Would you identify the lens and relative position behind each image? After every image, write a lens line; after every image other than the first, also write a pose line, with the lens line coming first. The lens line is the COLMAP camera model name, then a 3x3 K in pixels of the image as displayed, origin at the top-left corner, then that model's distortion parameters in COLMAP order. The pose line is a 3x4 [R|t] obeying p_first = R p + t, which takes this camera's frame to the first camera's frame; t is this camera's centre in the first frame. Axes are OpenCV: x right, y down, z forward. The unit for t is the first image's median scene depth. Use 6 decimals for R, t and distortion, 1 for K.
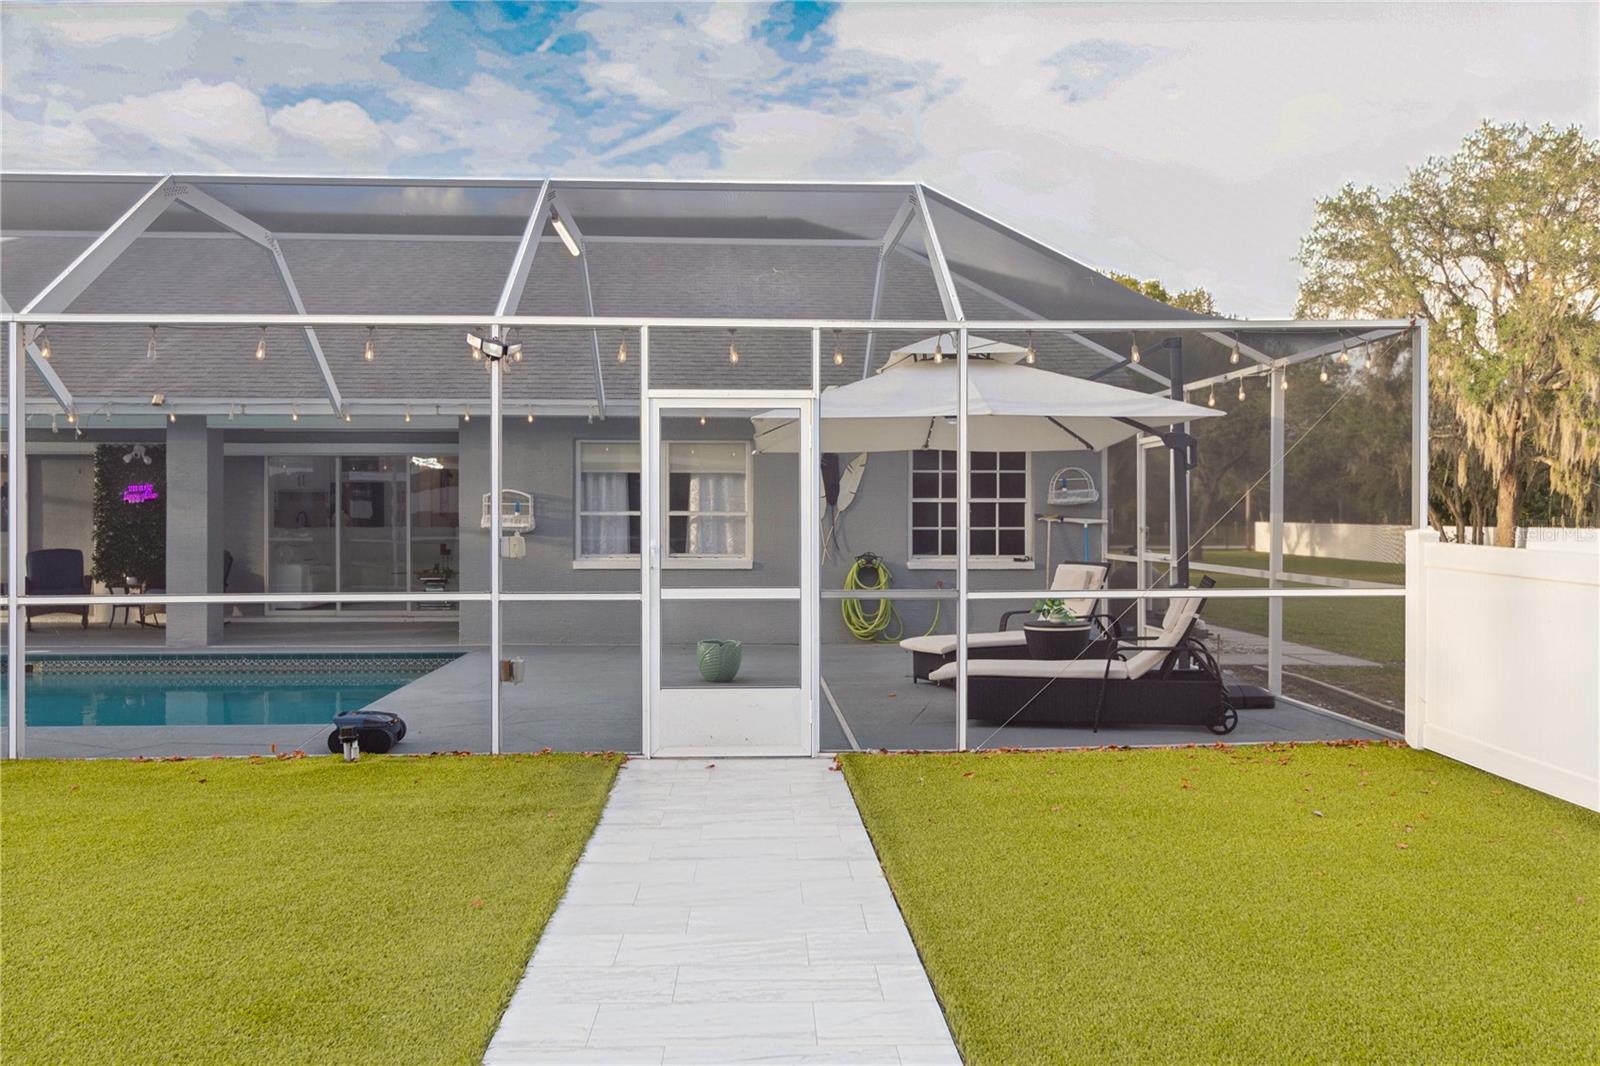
lens RADIAL K [[1261.5, 0, 773.7], [0, 1261.5, 531.2], [0, 0, 1]] dist [-0.000573, 0.000361]
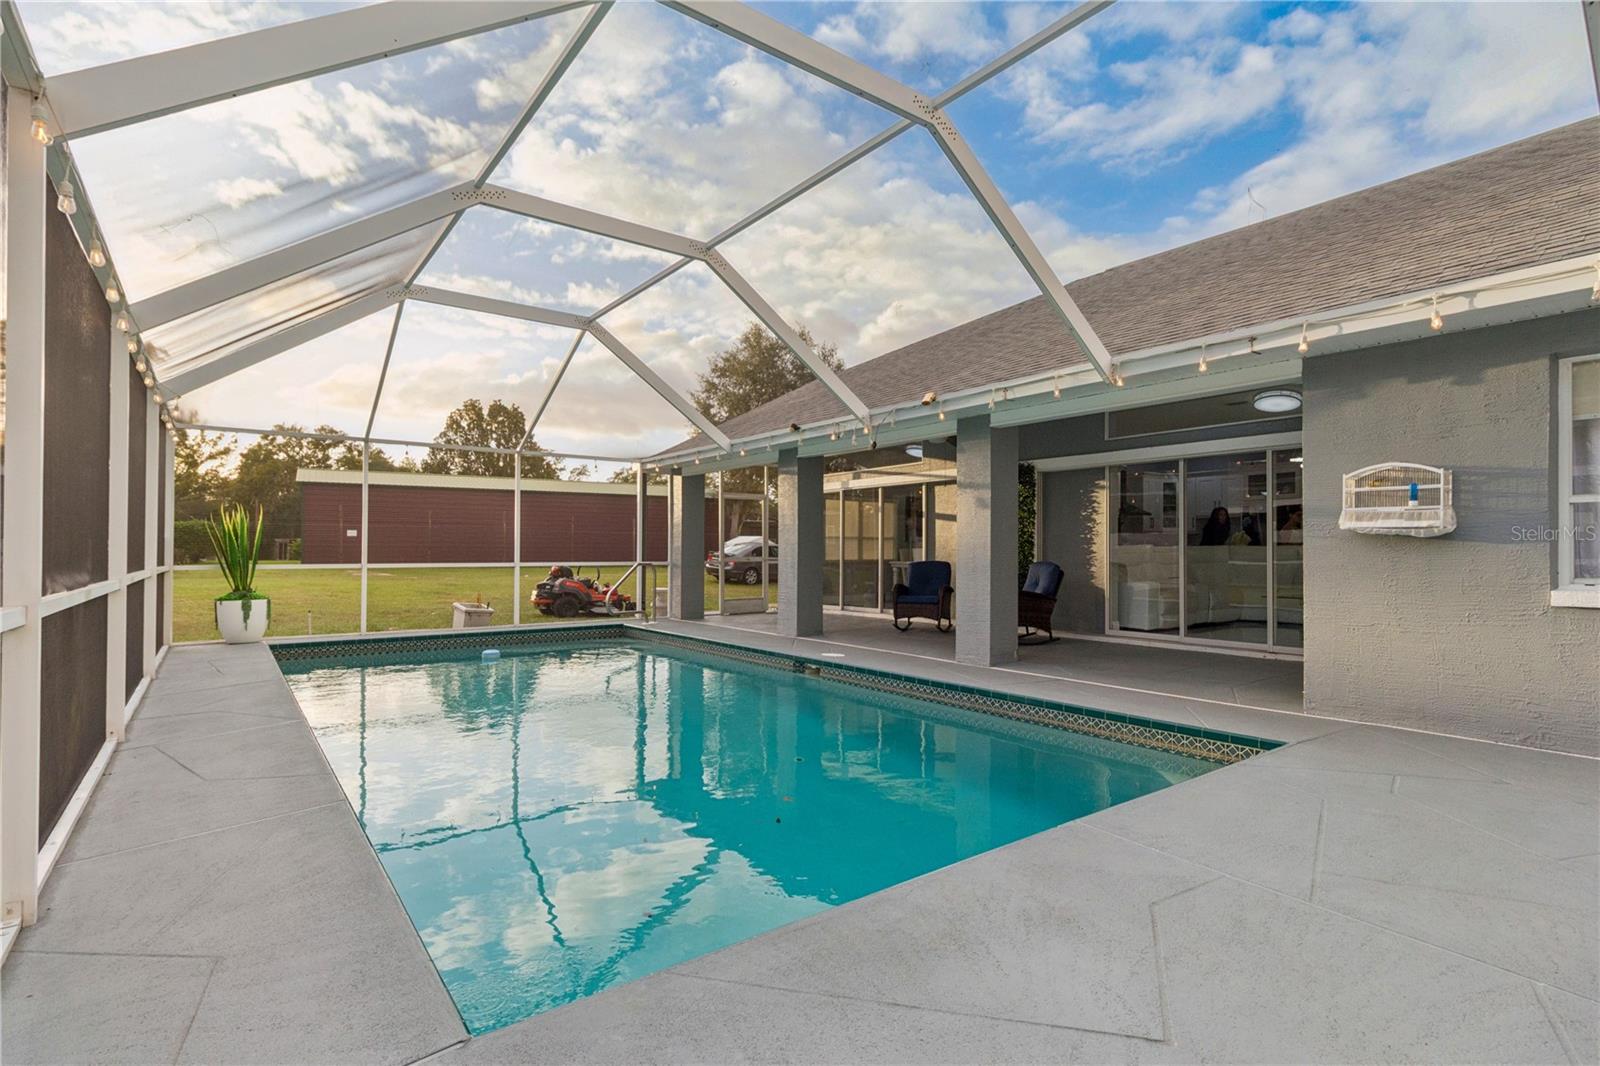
lens RADIAL K [[770.1, 0, 777.8], [0, 770.1, 544.3], [0, 0, 1]] dist [0.001134, 0.000756]
pose [[0.570145, -0.005906, -0.821523, -0.079908], [-0.013656, 0.999768, -0.016665, 0.014276], [0.821430, 0.020720, 0.569932, 0.559710]]
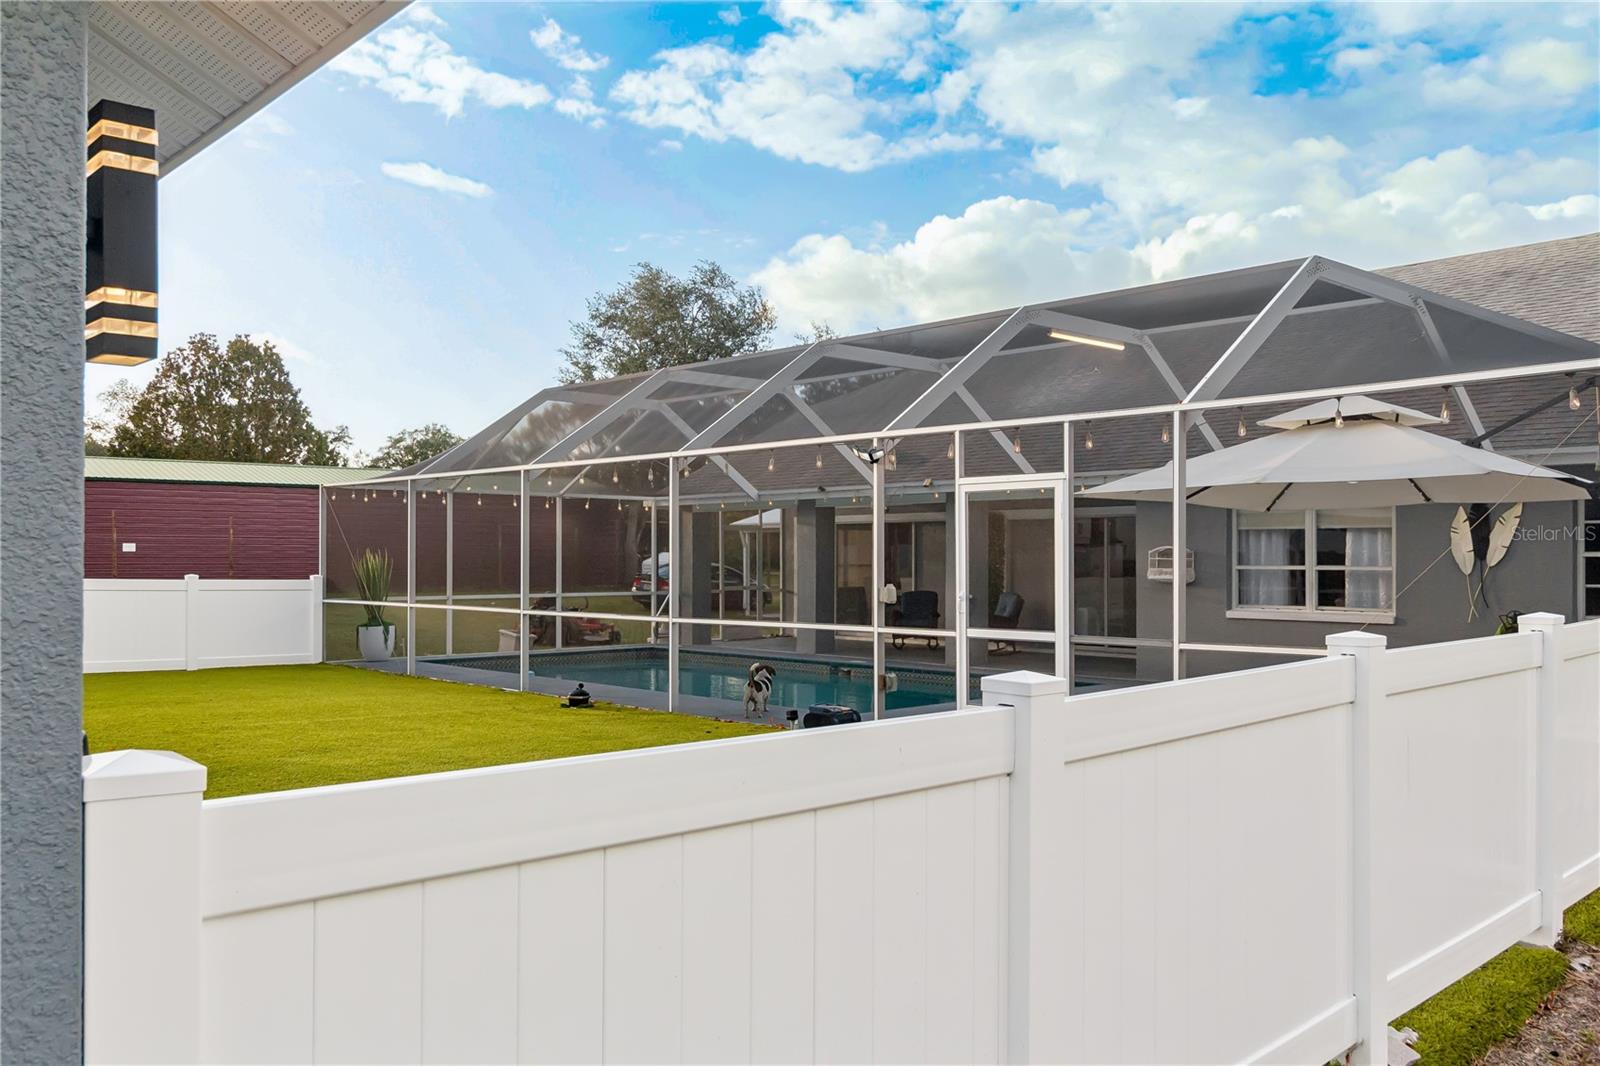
lens RADIAL K [[1261.5, 0, 773.7], [0, 1261.5, 531.2], [0, 0, 1]] dist [-0.000573, 0.000361]
pose [[0.660314, -0.016740, -0.750803, 0.405922], [-0.012482, 0.999369, -0.033260, -0.003897], [0.750886, 0.031333, 0.659688, -0.022359]]
